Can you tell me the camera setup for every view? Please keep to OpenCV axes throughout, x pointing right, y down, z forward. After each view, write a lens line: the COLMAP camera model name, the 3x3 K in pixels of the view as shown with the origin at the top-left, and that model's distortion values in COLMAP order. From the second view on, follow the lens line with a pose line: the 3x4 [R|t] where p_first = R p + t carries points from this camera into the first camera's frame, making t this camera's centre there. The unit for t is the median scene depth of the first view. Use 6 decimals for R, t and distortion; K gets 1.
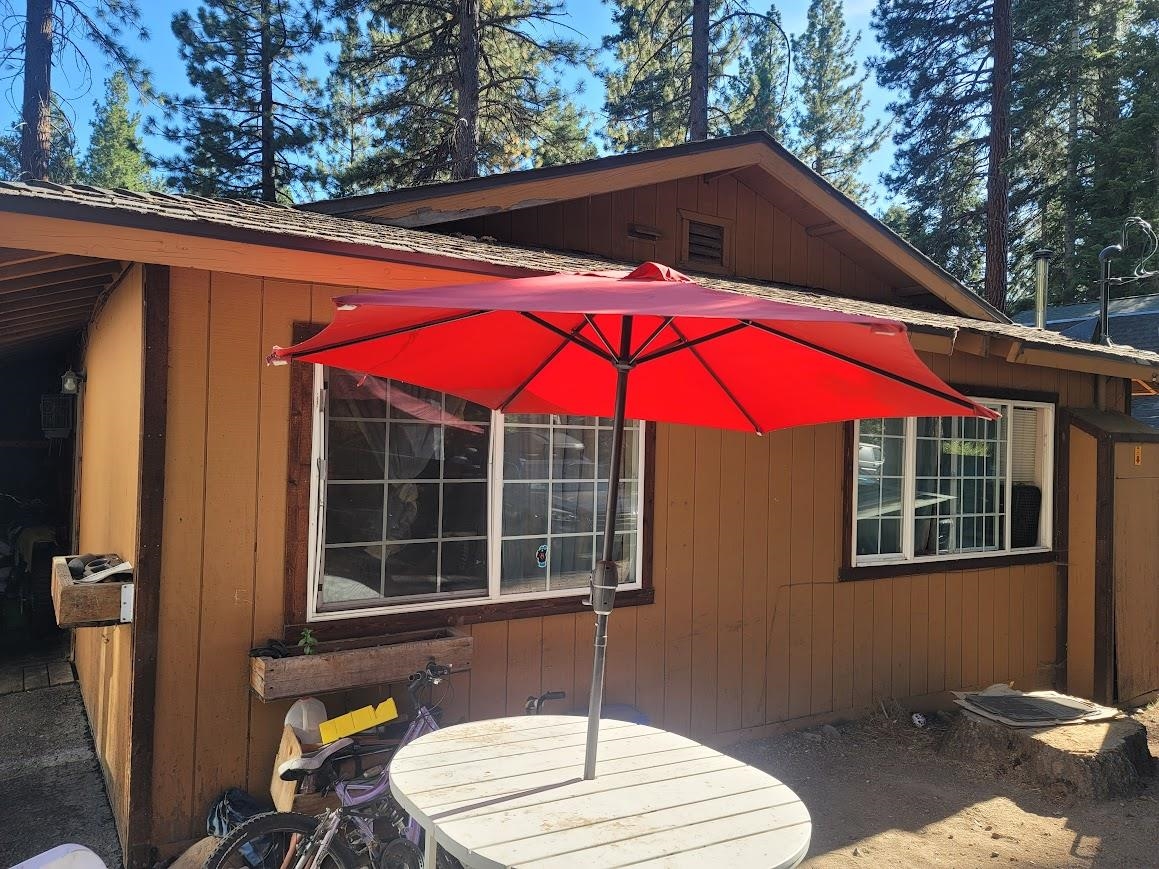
lens RADIAL K [[824.5, 0, 577.4], [0, 824.5, 426.3], [0, 0, 1]] dist [0.033553, -0.013359]
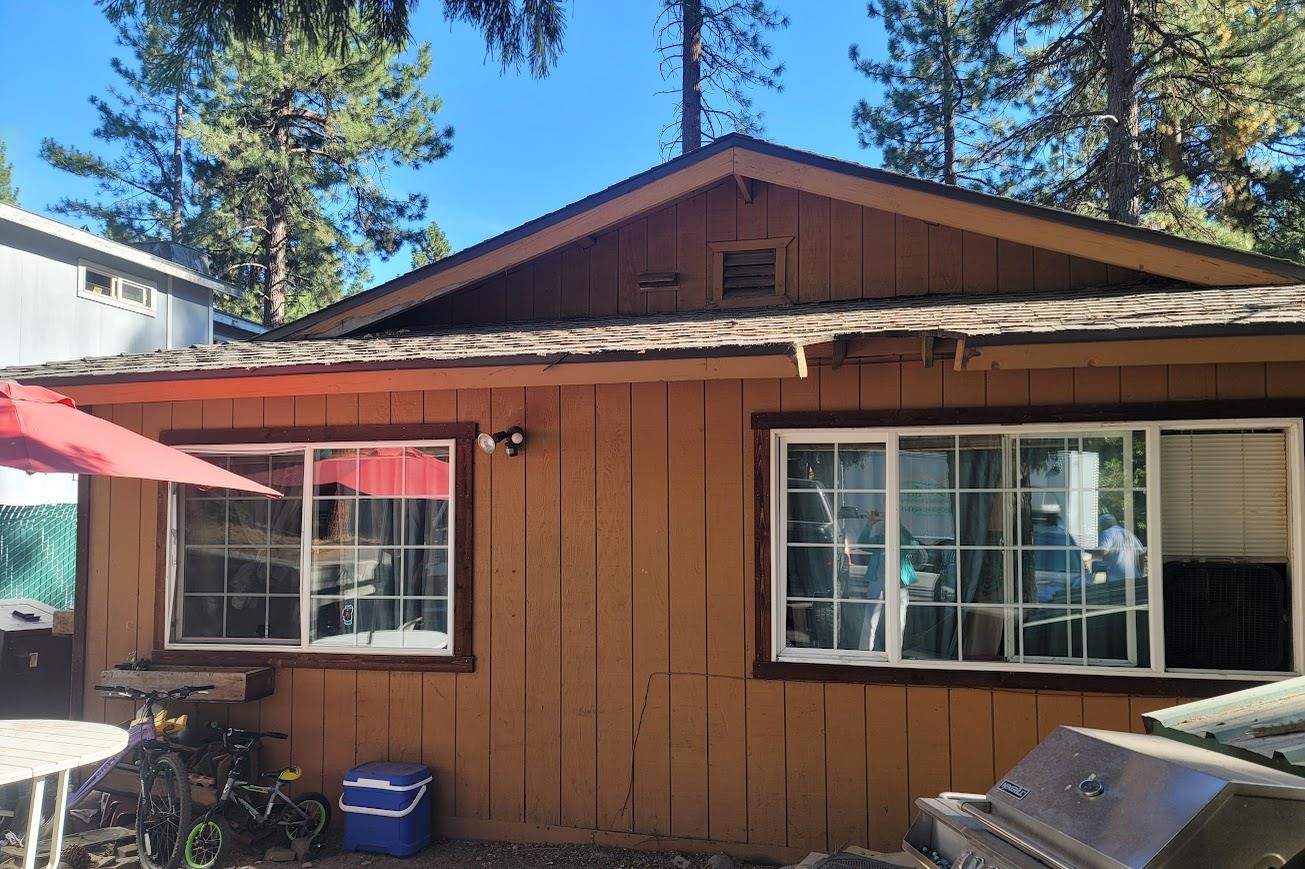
lens RADIAL K [[920.0, 0, 652.6], [0, 920.0, 489.1], [0, 0, 1]] dist [0.040338, -0.009667]
pose [[0.714536, -0.050711, -0.697758, 0.729273], [0.033161, 0.998703, -0.038625, 0.032293], [0.698812, 0.004461, 0.715291, 0.253615]]
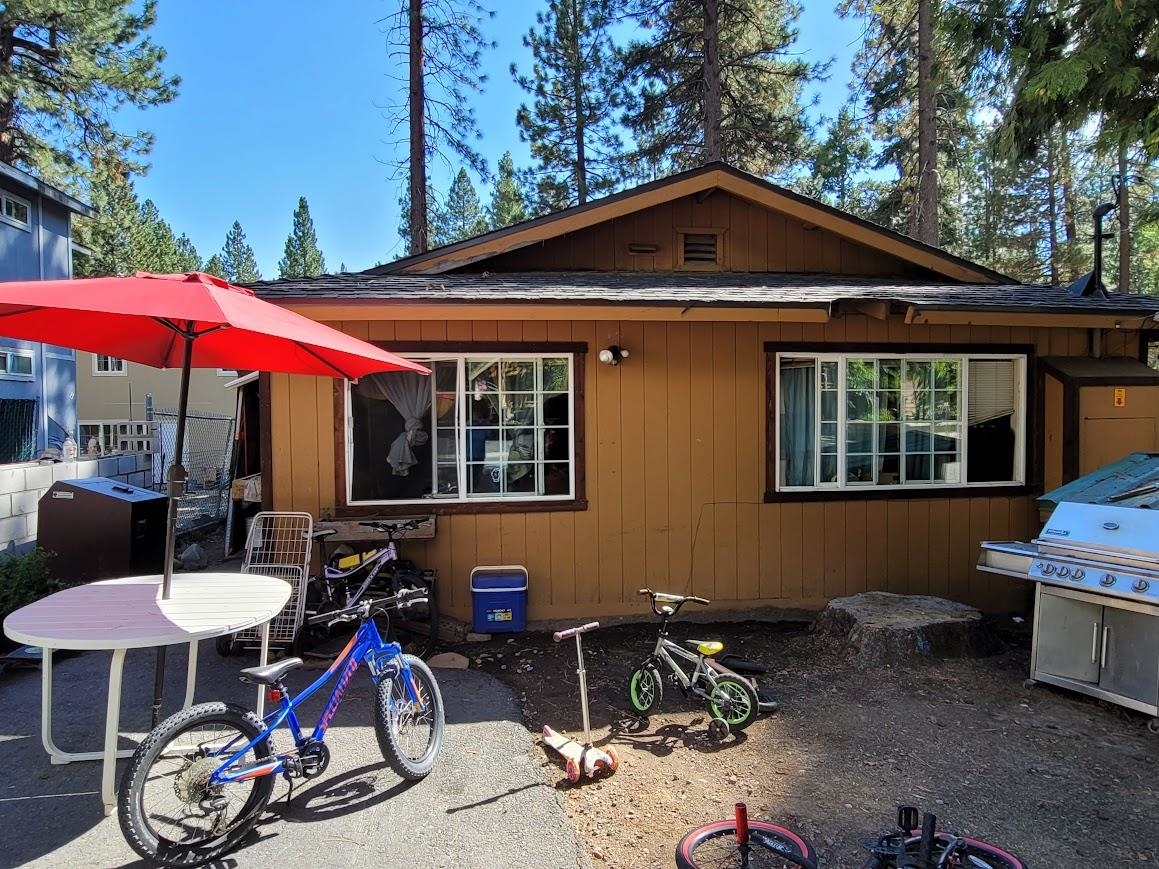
lens RADIAL K [[682.2, 0, 582.5], [0, 682.2, 432.5], [0, 0, 1]] dist [-0.013496, 0.003476]
pose [[0.913269, -0.020087, -0.406861, 0.414863], [0.038304, 0.998593, 0.036677, 0.022403], [0.405552, -0.049080, 0.912753, -0.080498]]
